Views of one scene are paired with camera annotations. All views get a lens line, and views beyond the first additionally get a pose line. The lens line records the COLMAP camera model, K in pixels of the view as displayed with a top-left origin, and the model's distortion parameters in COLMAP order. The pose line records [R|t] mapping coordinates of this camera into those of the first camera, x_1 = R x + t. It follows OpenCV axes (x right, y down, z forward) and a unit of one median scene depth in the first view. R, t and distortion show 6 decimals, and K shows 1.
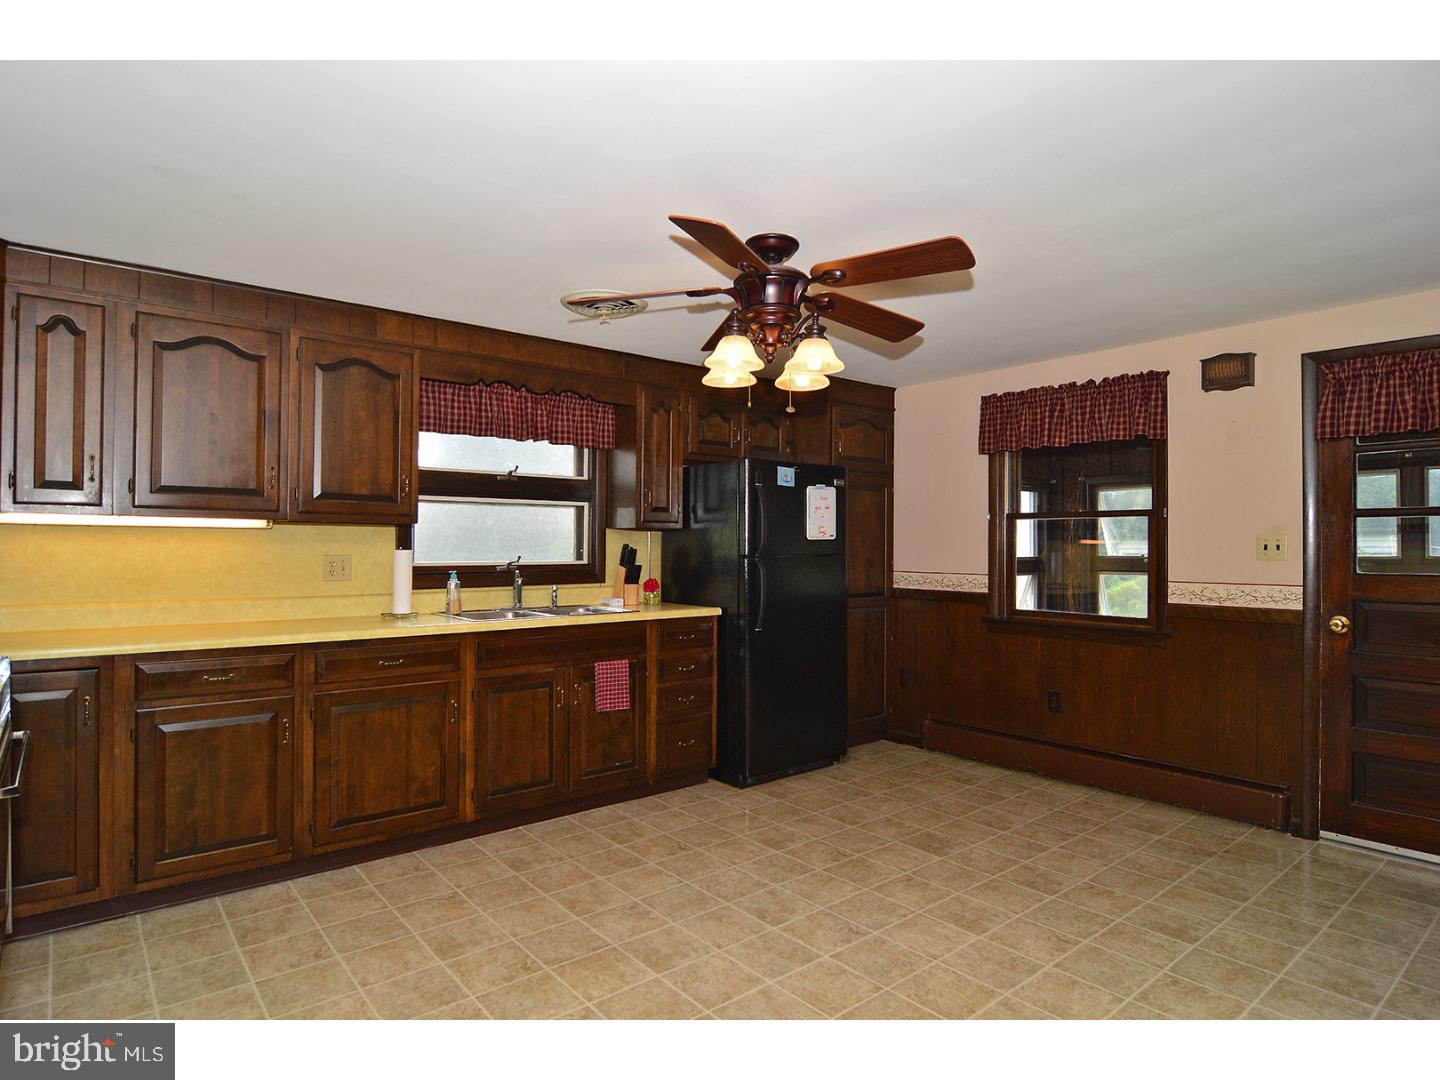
lens RADIAL K [[793.0, 0, 712.1], [0, 793.0, 541.6], [0, 0, 1]] dist [-0.017990, -0.000817]
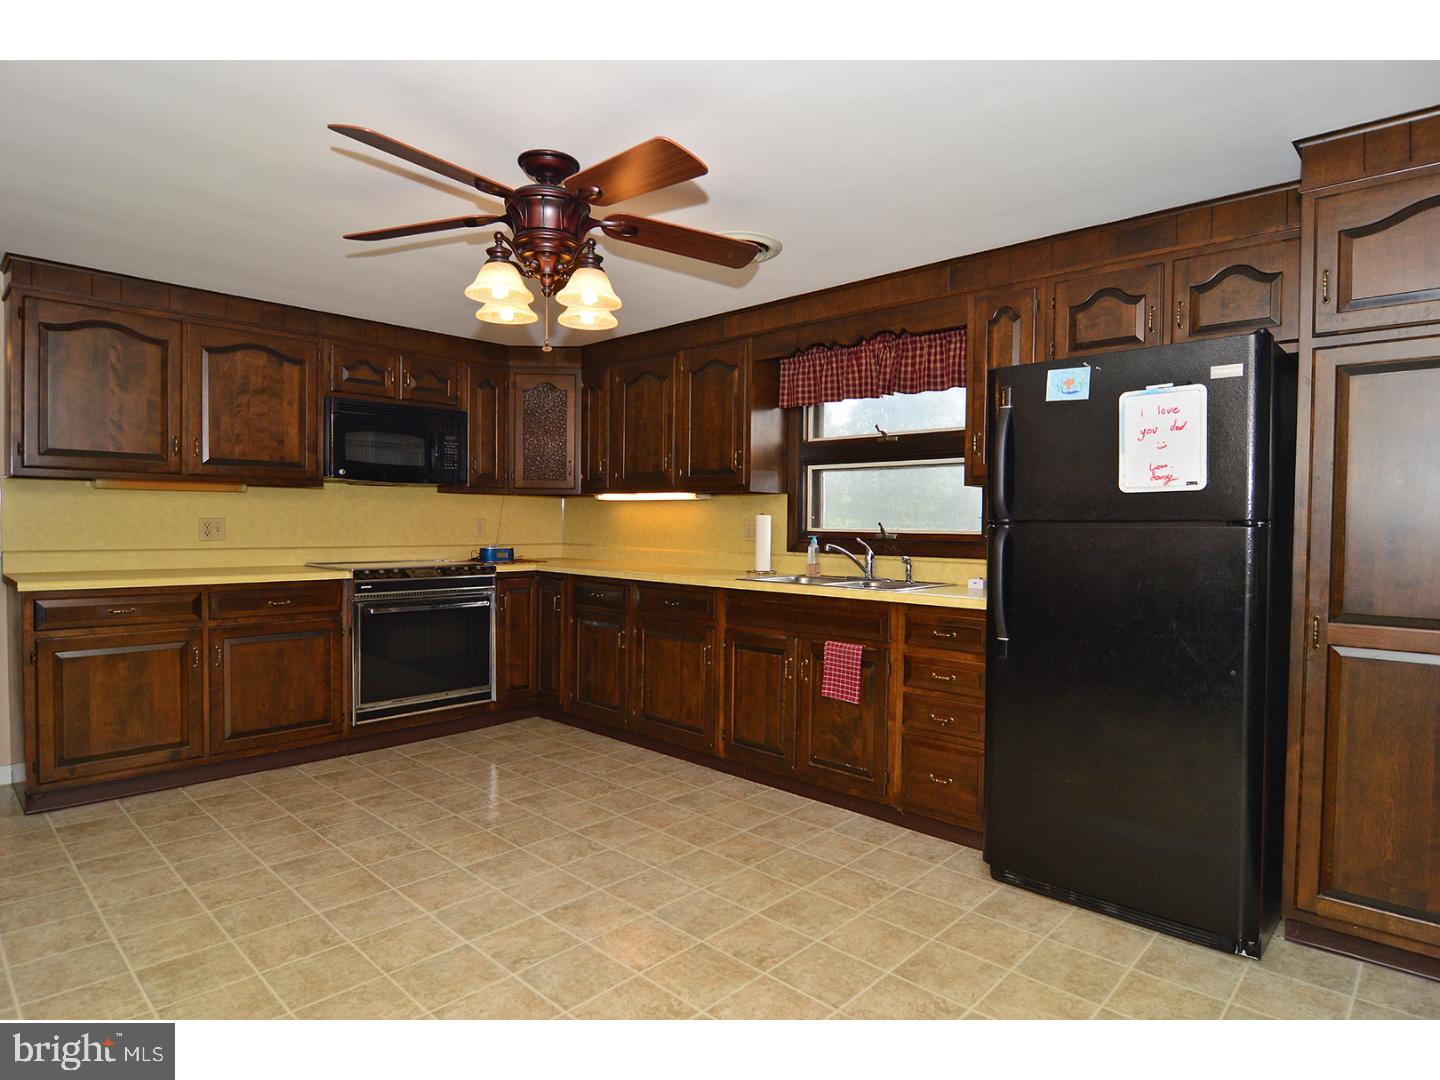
lens RADIAL K [[793.0, 0, 720.3], [0, 793.0, 543.3], [0, 0, 1]] dist [-0.017990, -0.000817]
pose [[0.135940, 0.025696, -0.990384, 0.706881], [-0.002929, 0.999670, 0.025535, 0.021589], [0.990713, -0.000570, 0.135970, 0.758380]]
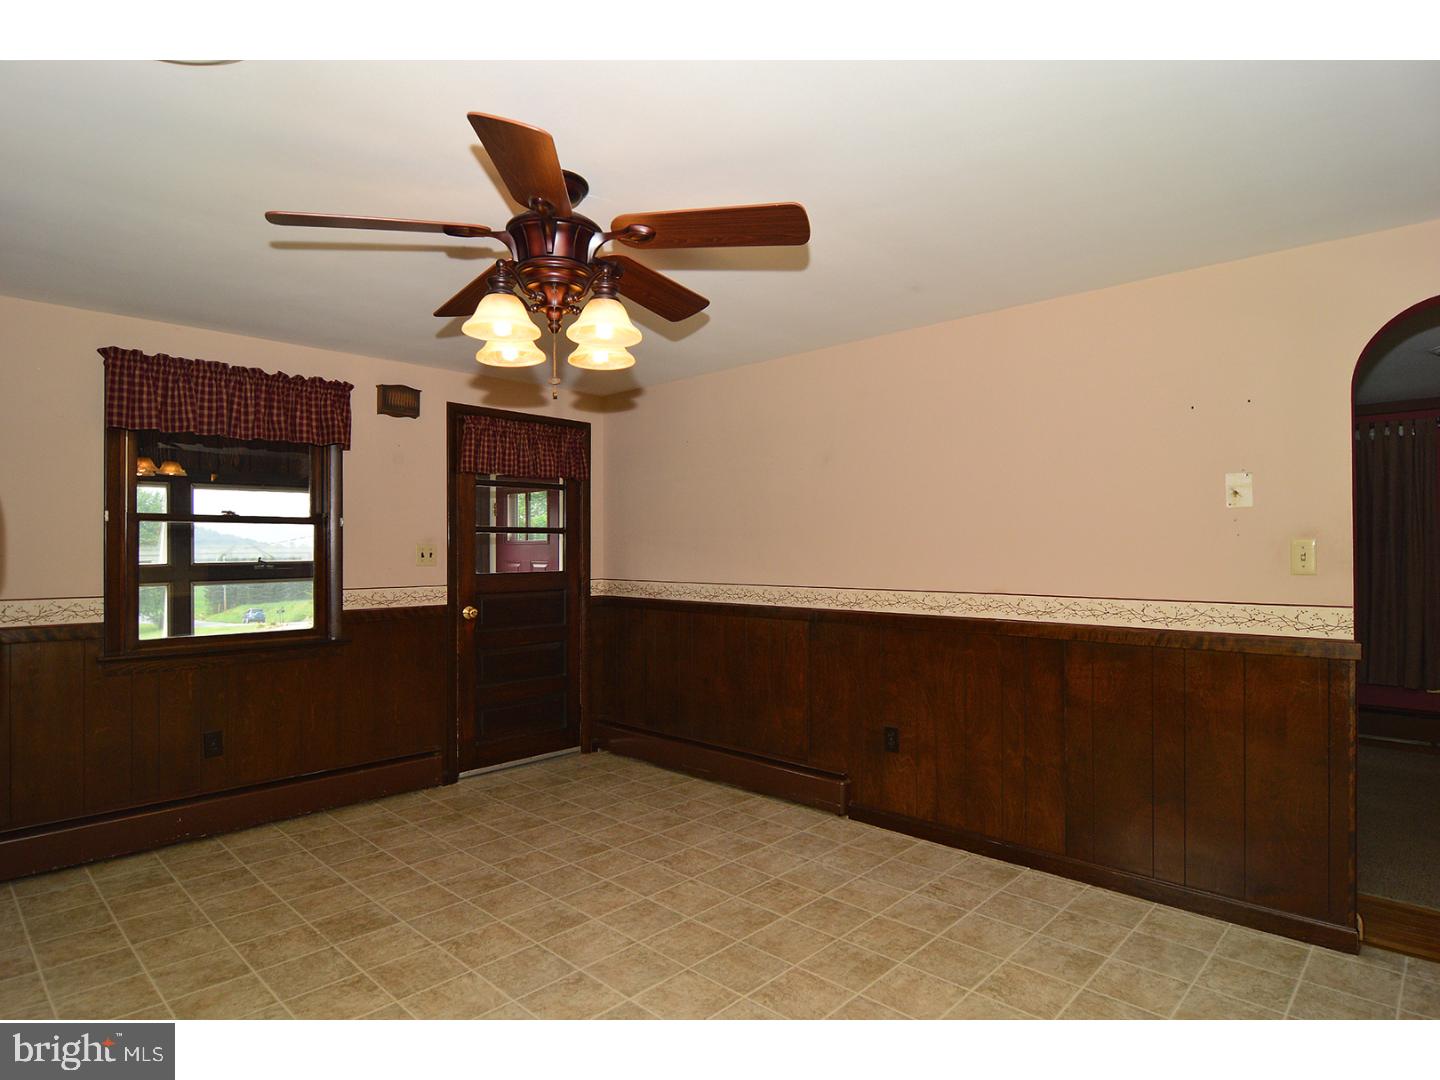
lens RADIAL K [[793.0, 0, 711.6], [0, 793.0, 543.3], [0, 0, 1]] dist [-0.017990, -0.000817]
pose [[-0.112406, 0.007456, 0.993634, -0.510409], [-0.000992, 0.999971, -0.007616, -0.001737], [-0.993662, -0.001841, -0.112395, 0.655054]]
